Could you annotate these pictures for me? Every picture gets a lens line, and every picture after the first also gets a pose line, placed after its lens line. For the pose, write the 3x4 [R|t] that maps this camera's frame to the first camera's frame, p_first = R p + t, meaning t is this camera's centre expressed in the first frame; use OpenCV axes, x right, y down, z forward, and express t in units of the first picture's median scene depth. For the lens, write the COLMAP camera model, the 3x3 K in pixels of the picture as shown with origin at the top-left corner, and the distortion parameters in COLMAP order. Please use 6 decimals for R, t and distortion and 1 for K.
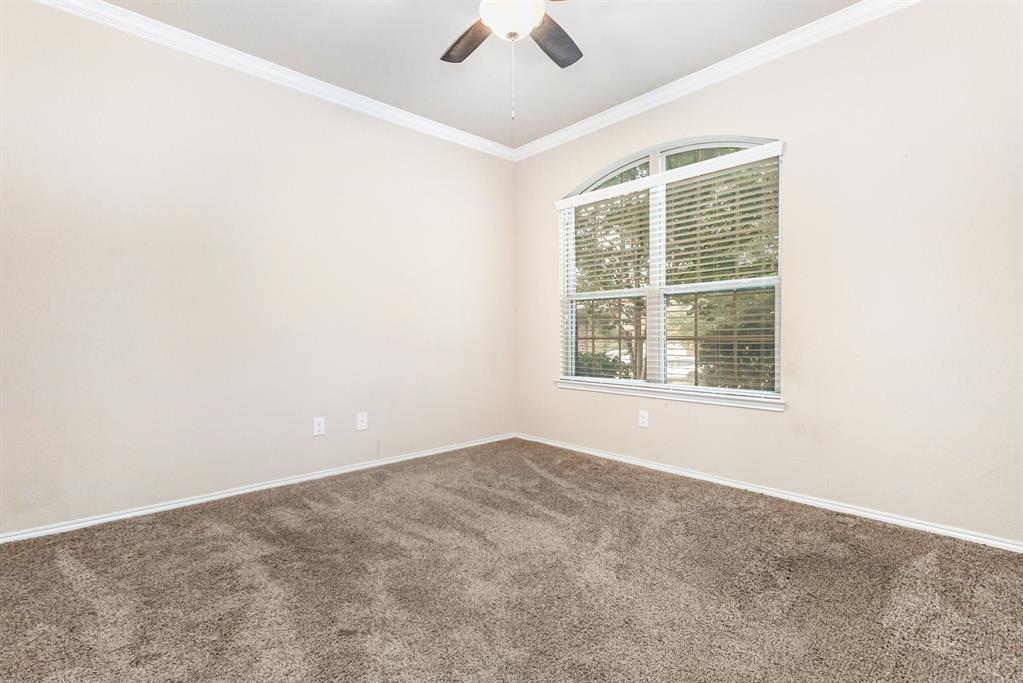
lens RADIAL K [[476.4, 0, 515.3], [0, 476.4, 337.0], [0, 0, 1]] dist [0.008452, -0.002704]
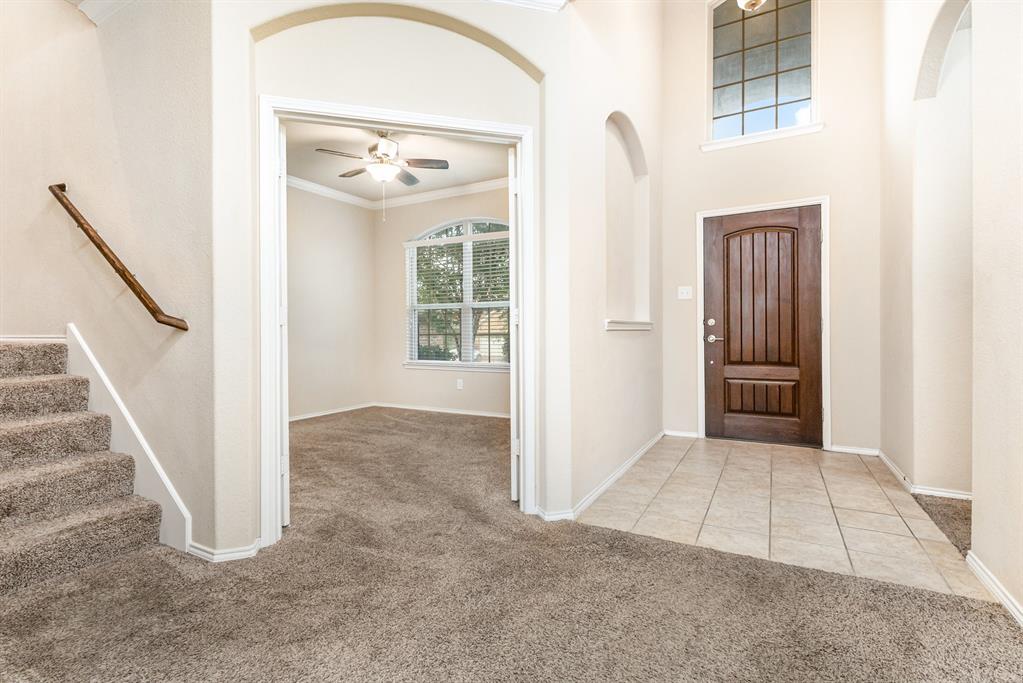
lens RADIAL K [[476.4, 0, 517.0], [0, 476.4, 335.9], [0, 0, 1]] dist [0.008452, -0.002704]
pose [[0.946680, -0.002435, 0.322167, -0.059042], [0.000797, 0.999986, 0.005218, -0.001481], [-0.322175, -0.004683, 0.946669, -0.511303]]
